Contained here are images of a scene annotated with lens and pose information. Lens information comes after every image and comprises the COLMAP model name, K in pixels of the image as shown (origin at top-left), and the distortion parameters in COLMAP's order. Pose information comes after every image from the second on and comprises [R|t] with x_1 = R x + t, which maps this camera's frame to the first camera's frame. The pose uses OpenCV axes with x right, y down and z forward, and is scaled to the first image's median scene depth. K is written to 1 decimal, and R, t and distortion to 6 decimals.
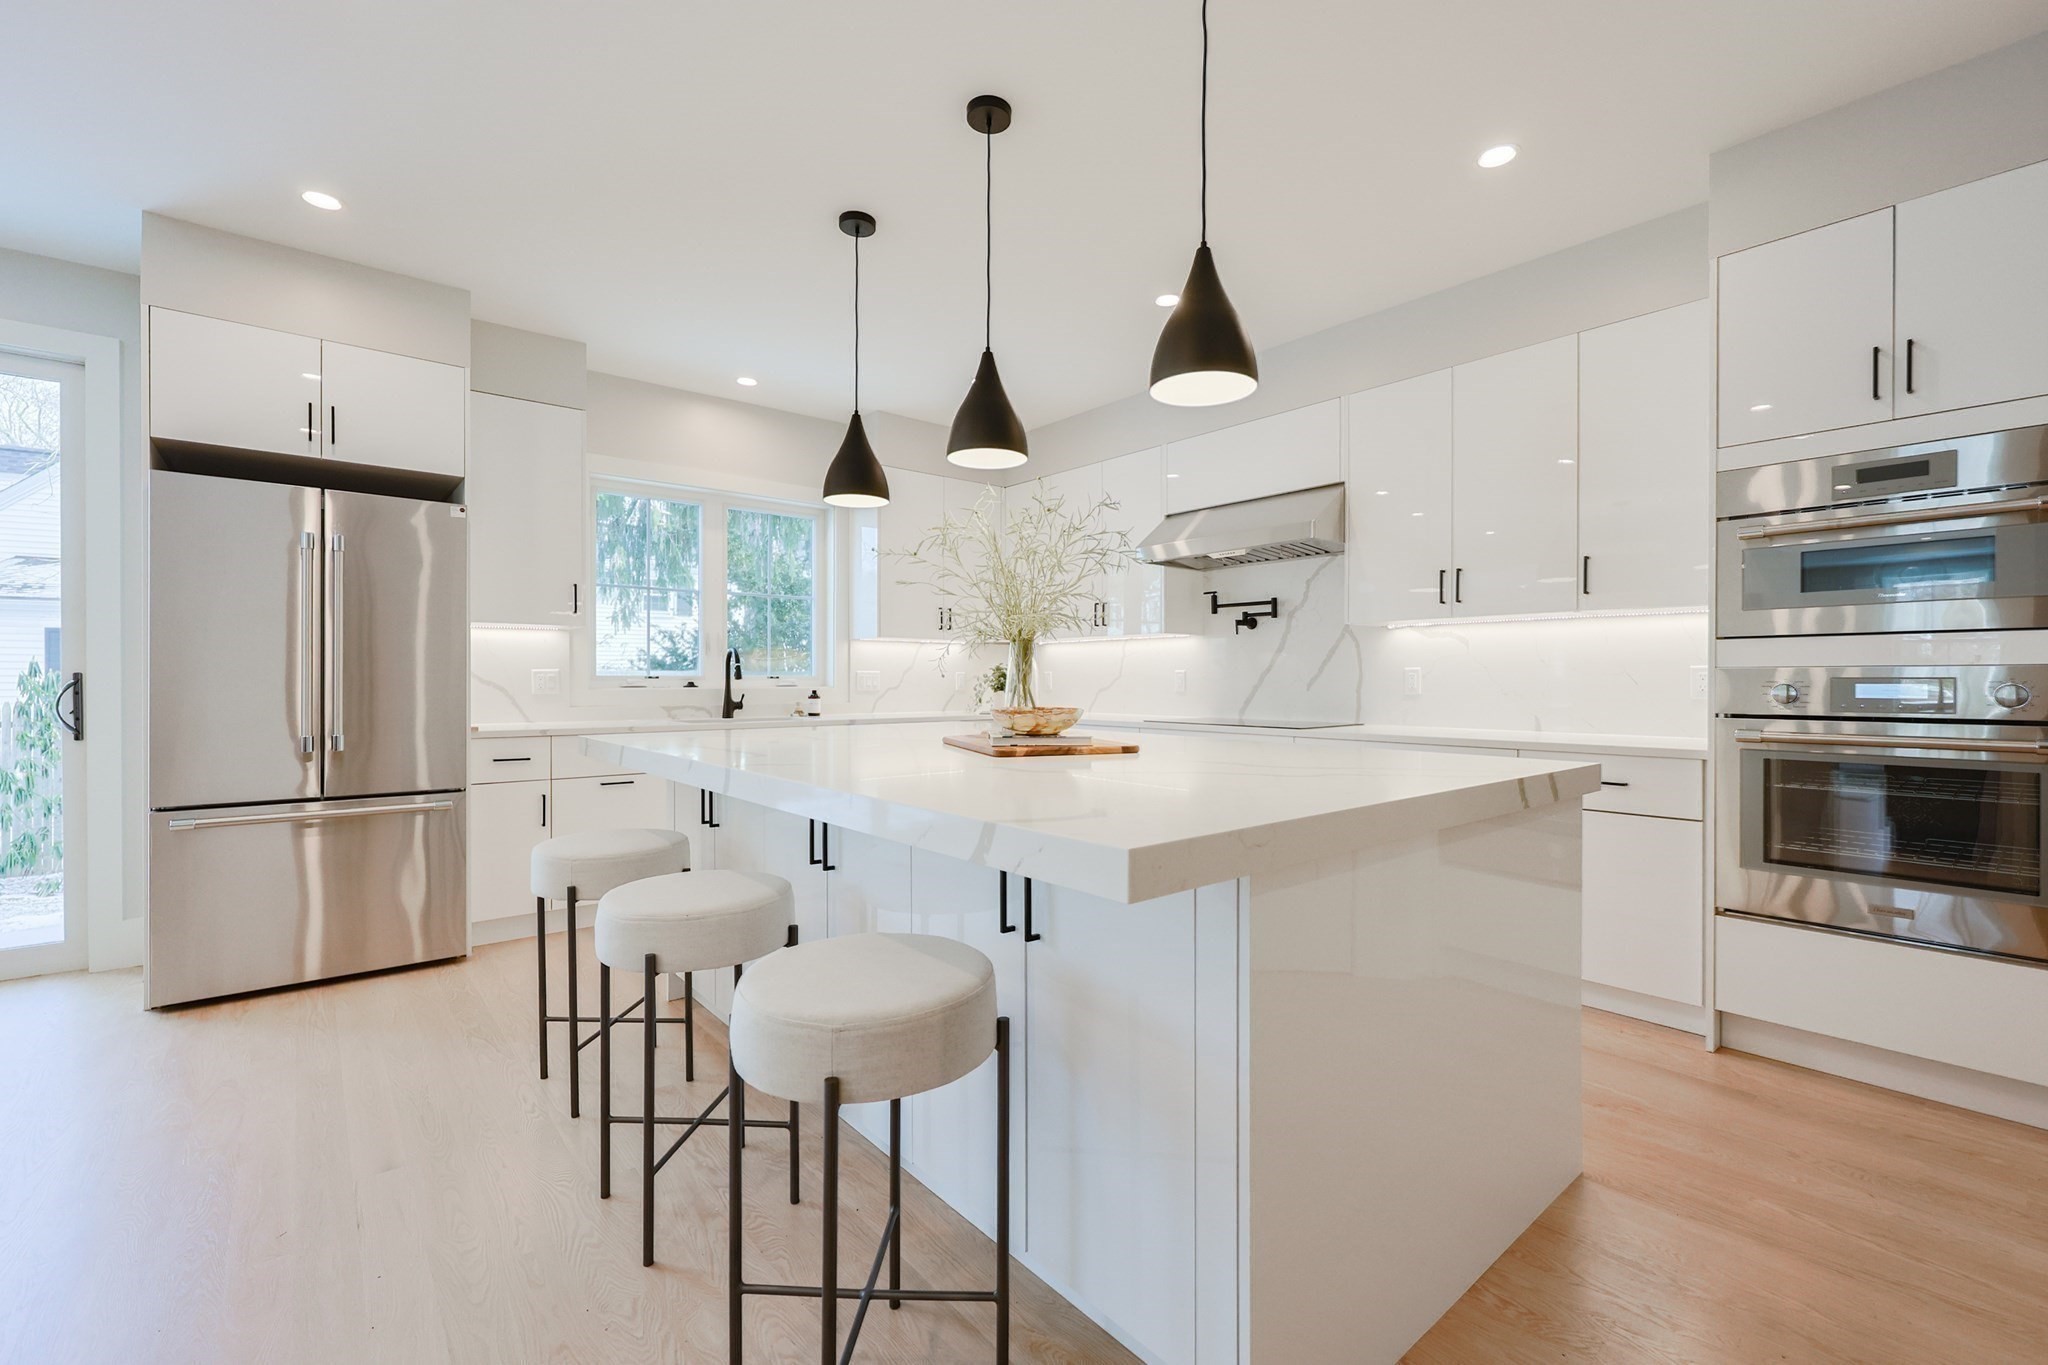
lens RADIAL K [[873.1, 0, 1028.3], [0, 873.1, 687.5], [0, 0, 1]] dist [-0.001801, -0.000906]
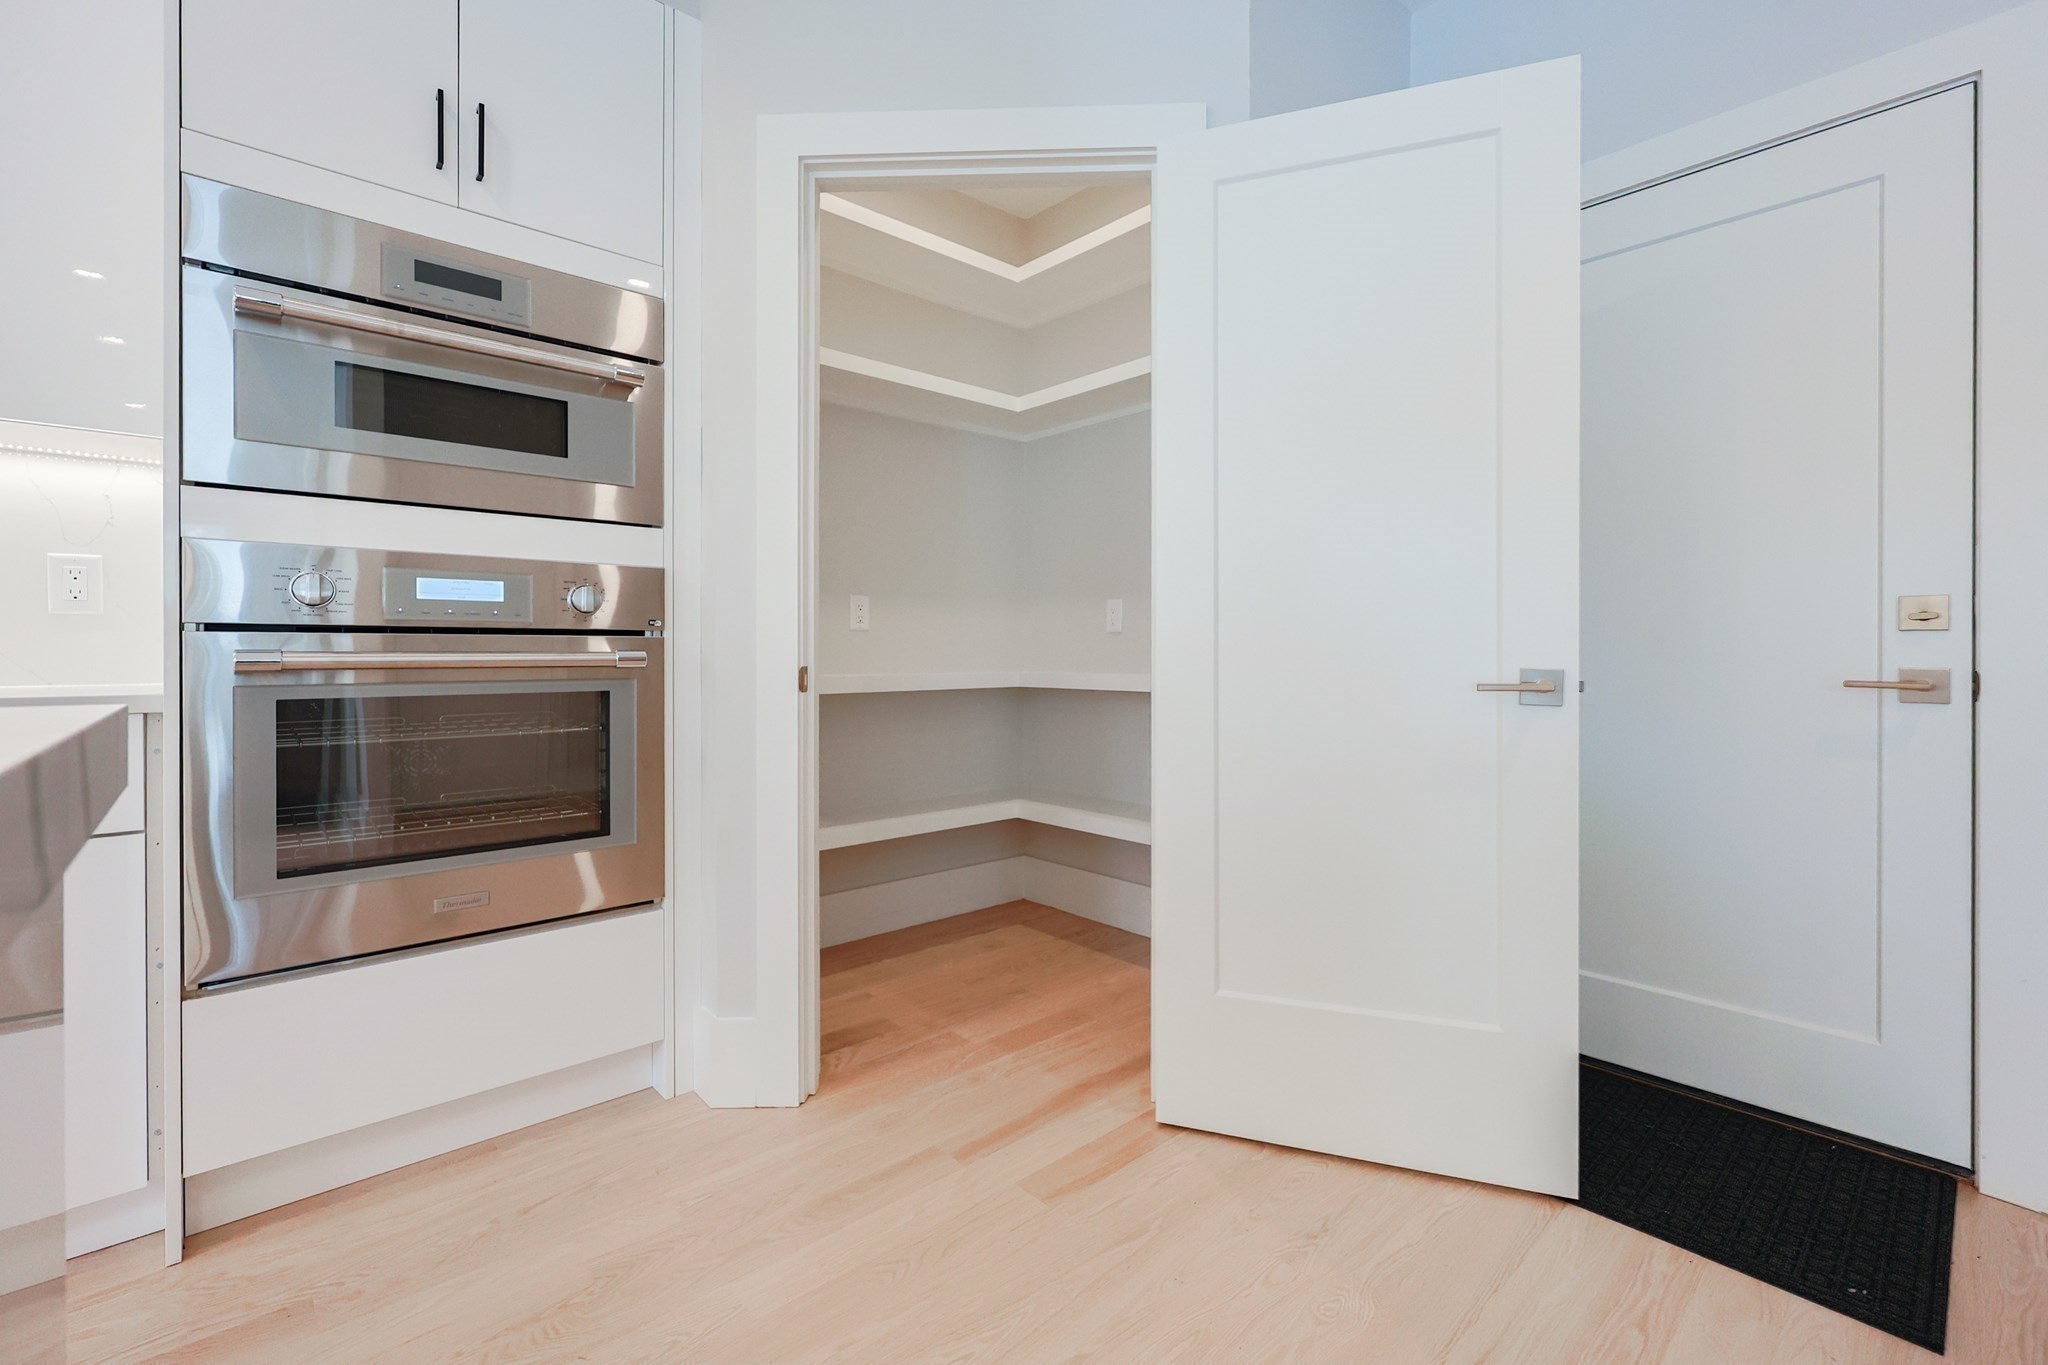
lens RADIAL K [[873.1, 0, 1044.9], [0, 873.1, 646.2], [0, 0, 1]] dist [-0.001801, -0.000906]
pose [[-0.060372, -0.001275, 0.998175, 0.134769], [0.003804, 0.999992, 0.001507, 0.026829], [-0.998169, 0.003888, -0.060367, 0.300004]]
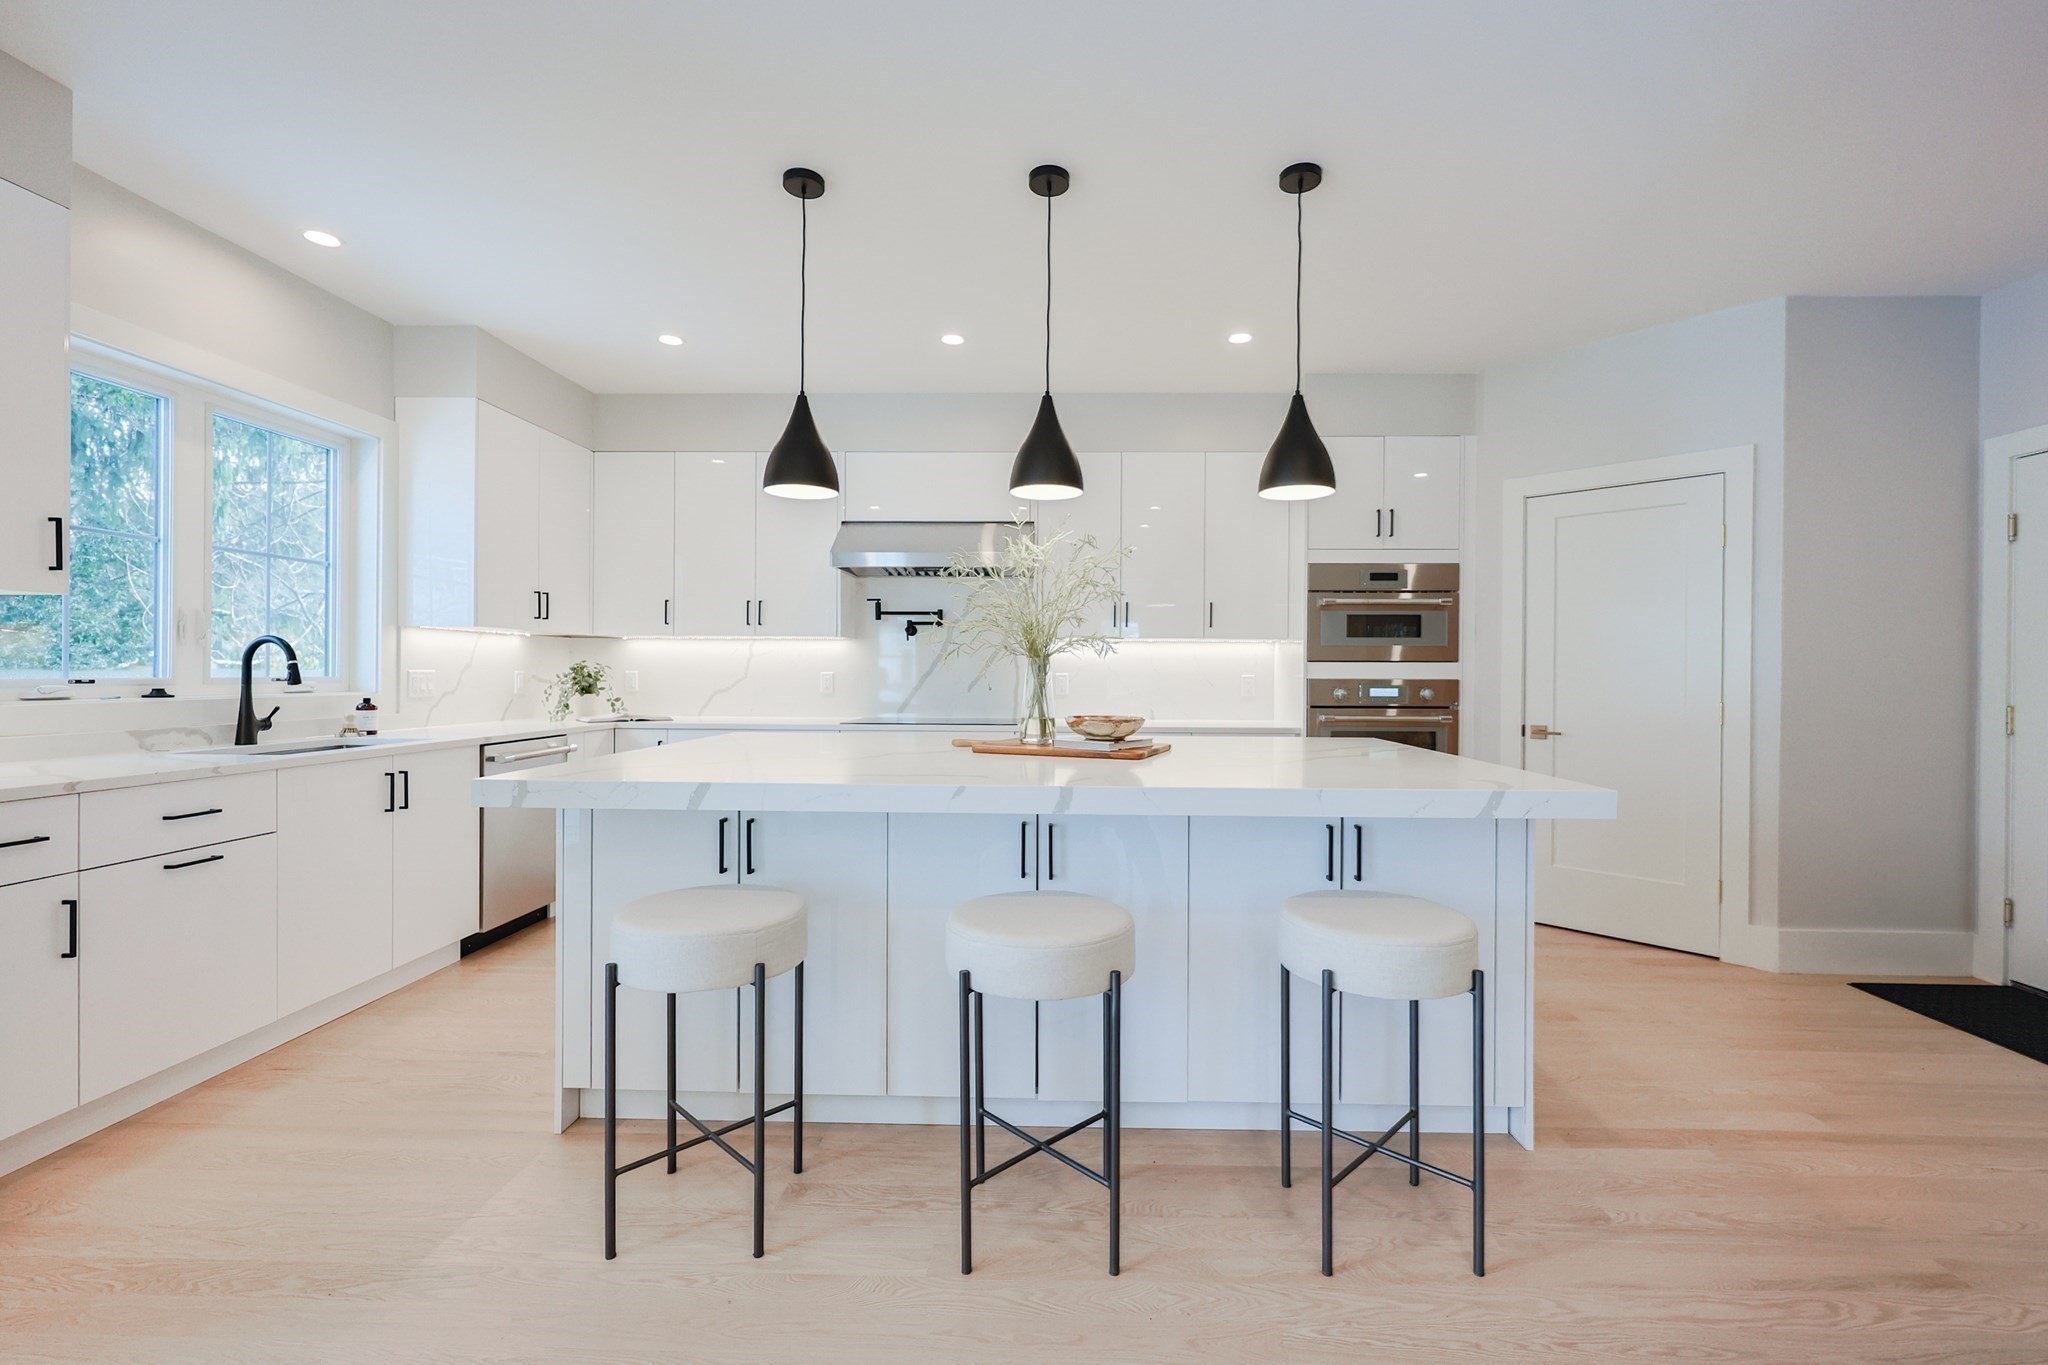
lens RADIAL K [[873.1, 0, 1063.1], [0, 873.1, 674.3], [0, 0, 1]] dist [-0.001801, -0.000906]
pose [[0.662455, 0.003111, 0.749095, -0.468285], [-0.000092, 0.999992, -0.004071, -0.015320], [-0.749102, 0.002628, 0.662450, 0.141487]]
